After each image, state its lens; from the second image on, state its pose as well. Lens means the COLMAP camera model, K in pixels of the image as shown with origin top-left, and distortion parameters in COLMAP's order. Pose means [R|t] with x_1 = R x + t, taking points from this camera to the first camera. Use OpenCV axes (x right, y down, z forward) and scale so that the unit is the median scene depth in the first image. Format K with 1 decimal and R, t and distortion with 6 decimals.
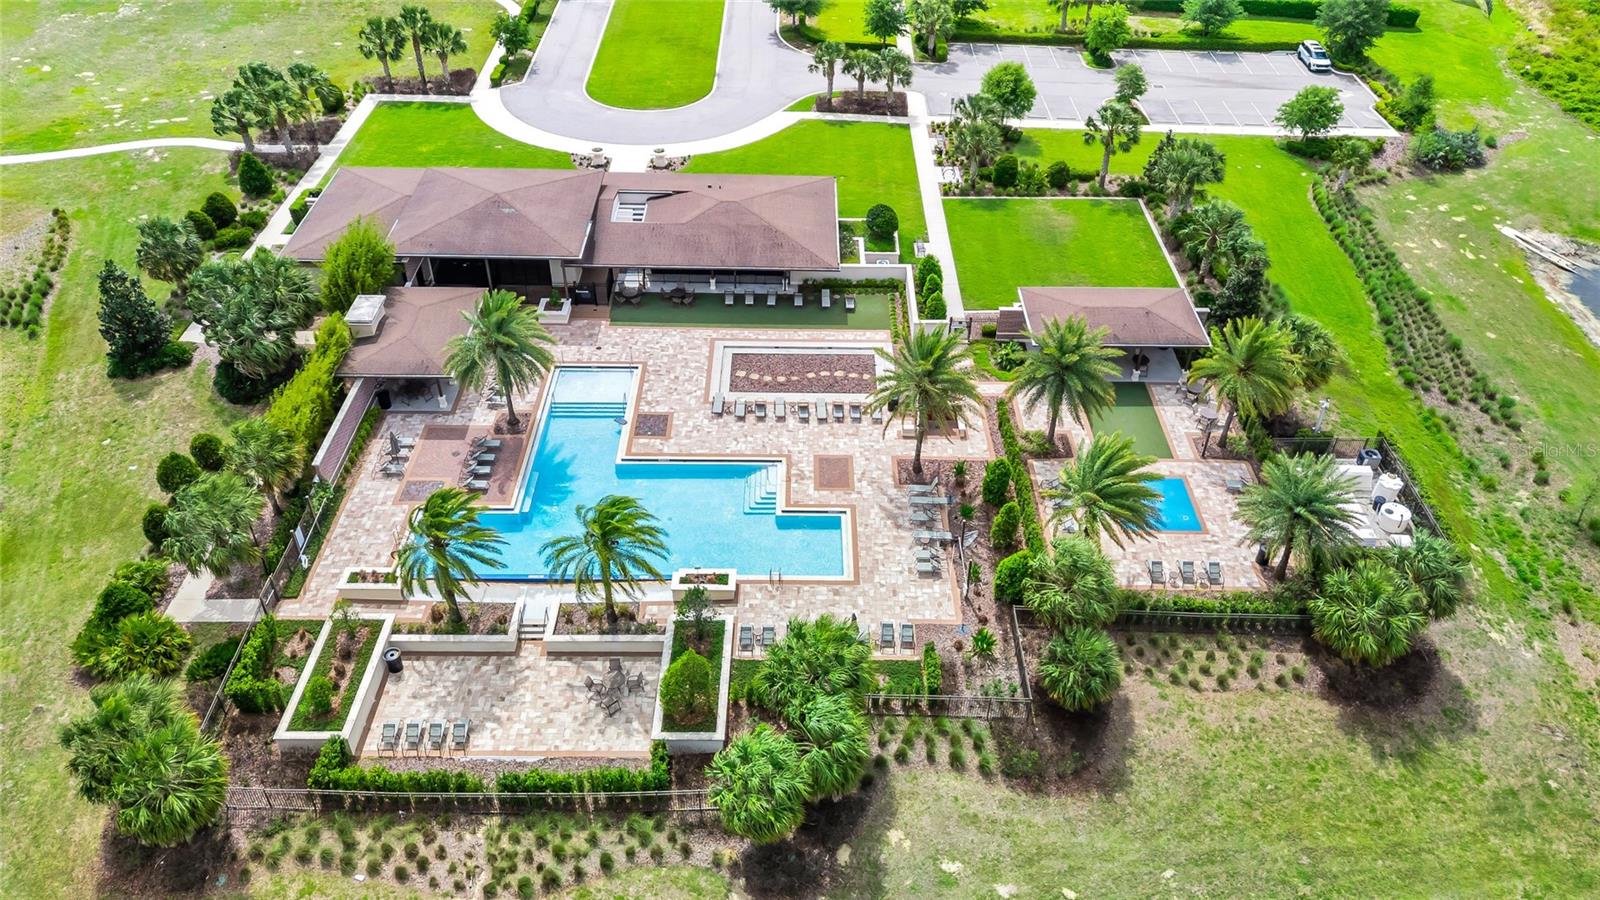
lens RADIAL K [[1162.5, 0, 798.0], [0, 1162.5, 471.5], [0, 0, 1]] dist [0.095449, -0.091475]
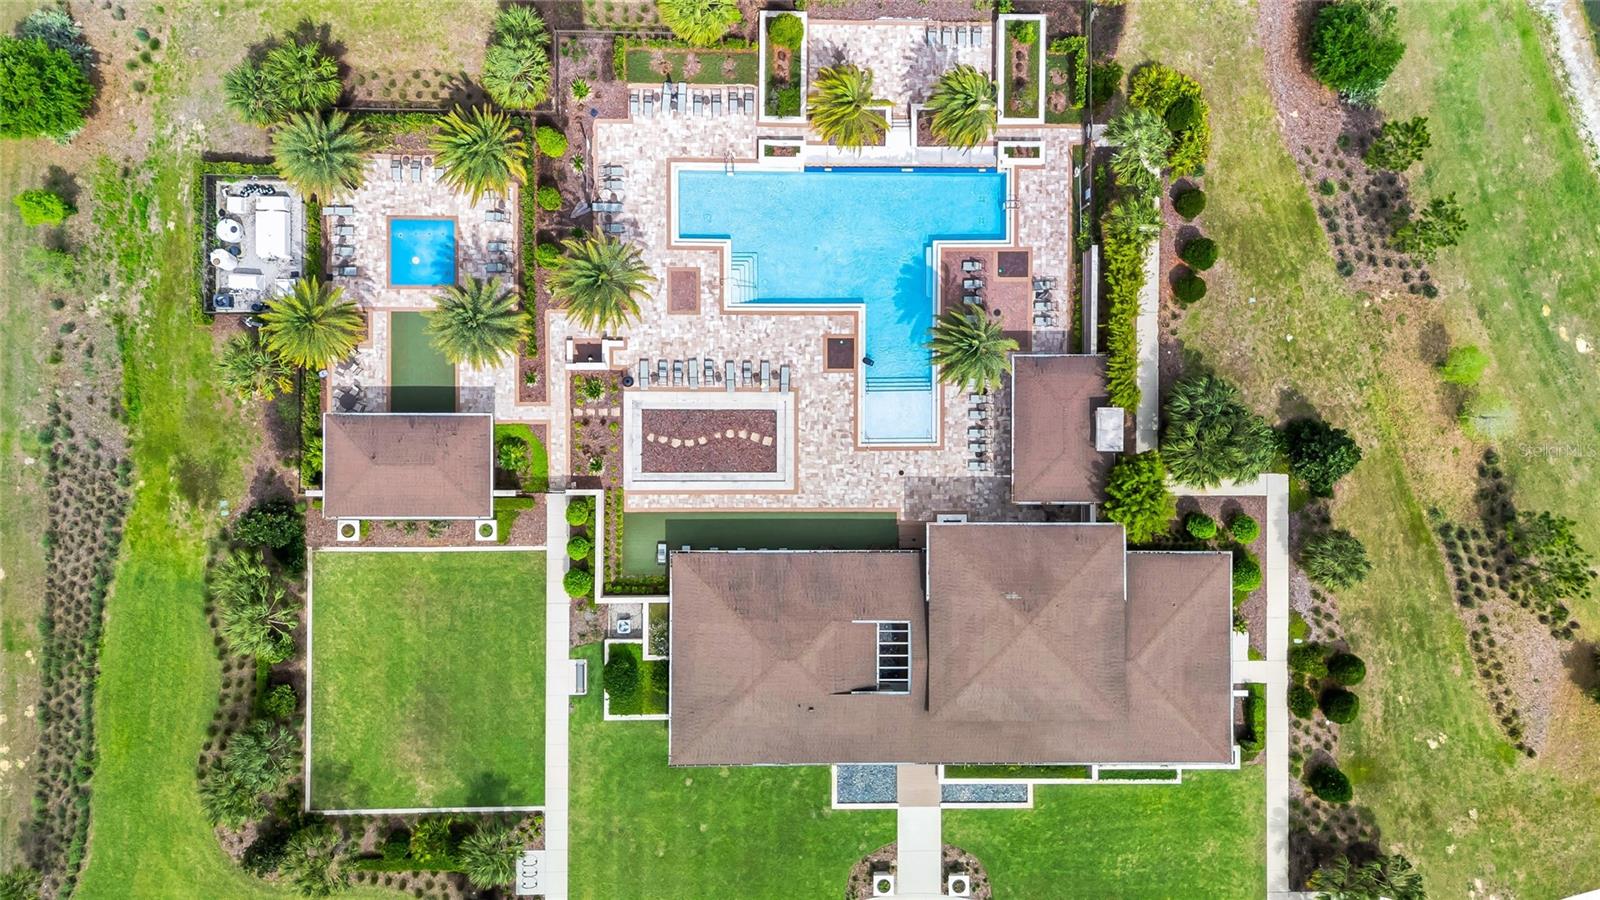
lens RADIAL K [[1162.5, 0, 798.0], [0, 1162.5, 471.5], [0, 0, 1]] dist [0.095449, -0.091475]
pose [[-0.998876, 0.002467, -0.047341, -0.026083], [-0.038324, -0.629792, 0.775818, -0.943227], [-0.027901, 0.776760, 0.629179, 0.339655]]
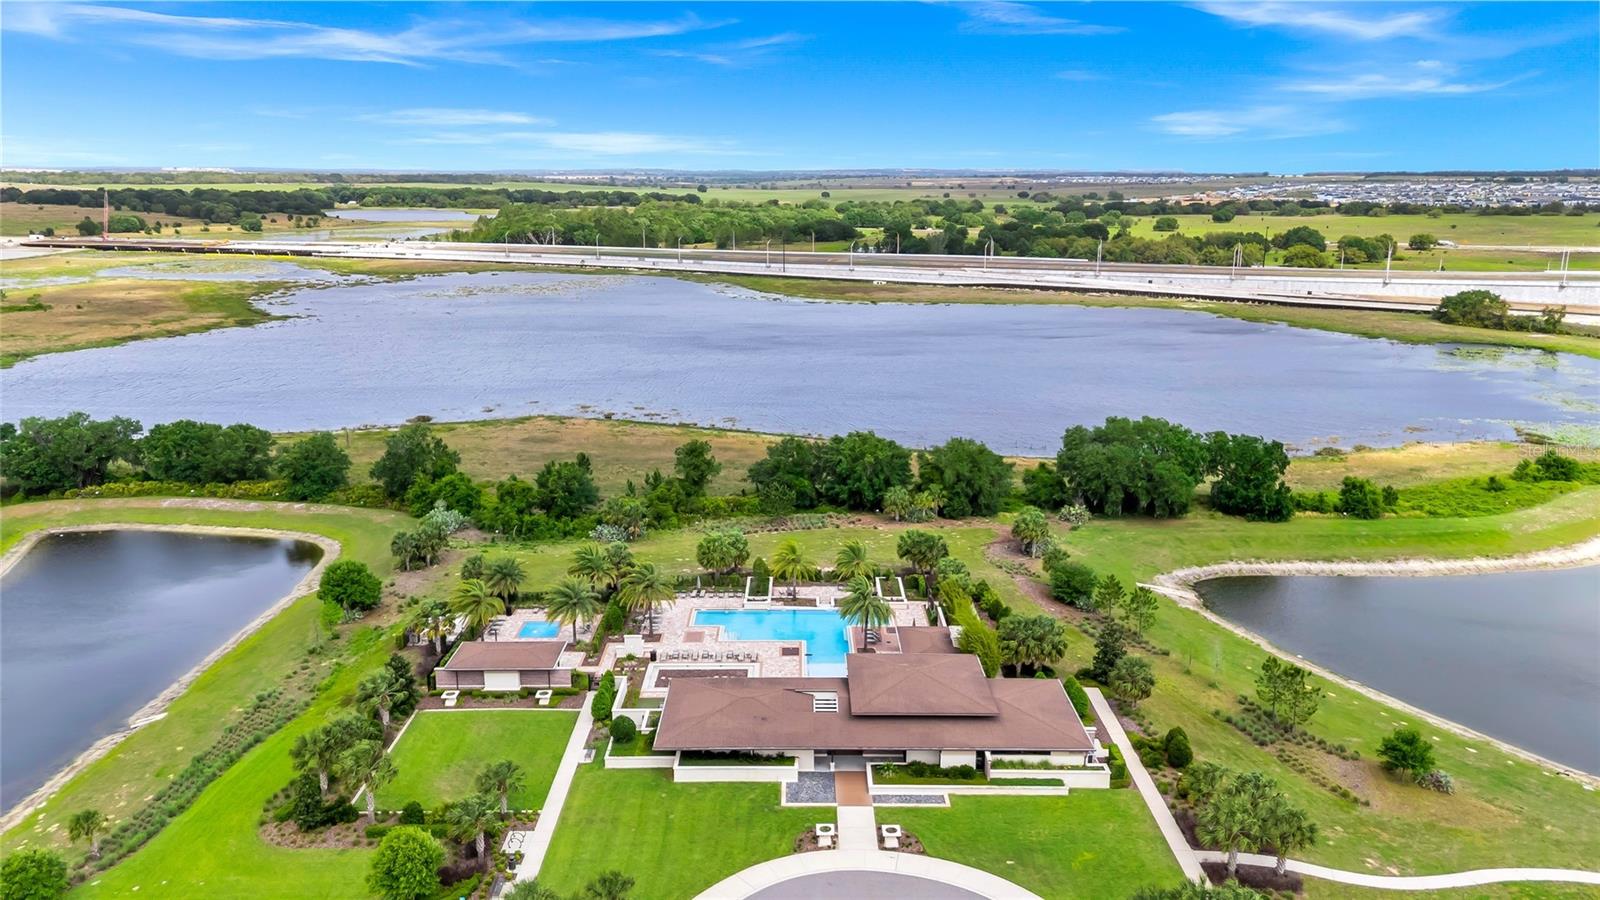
lens RADIAL K [[1162.5, 0, 798.0], [0, 1162.5, 471.5], [0, 0, 1]] dist [0.095449, -0.091475]
pose [[-0.999839, -0.014669, -0.010316, -0.106691], [-0.017000, 0.592061, 0.805714, -1.557686], [-0.005712, 0.805760, -0.592215, 1.725869]]
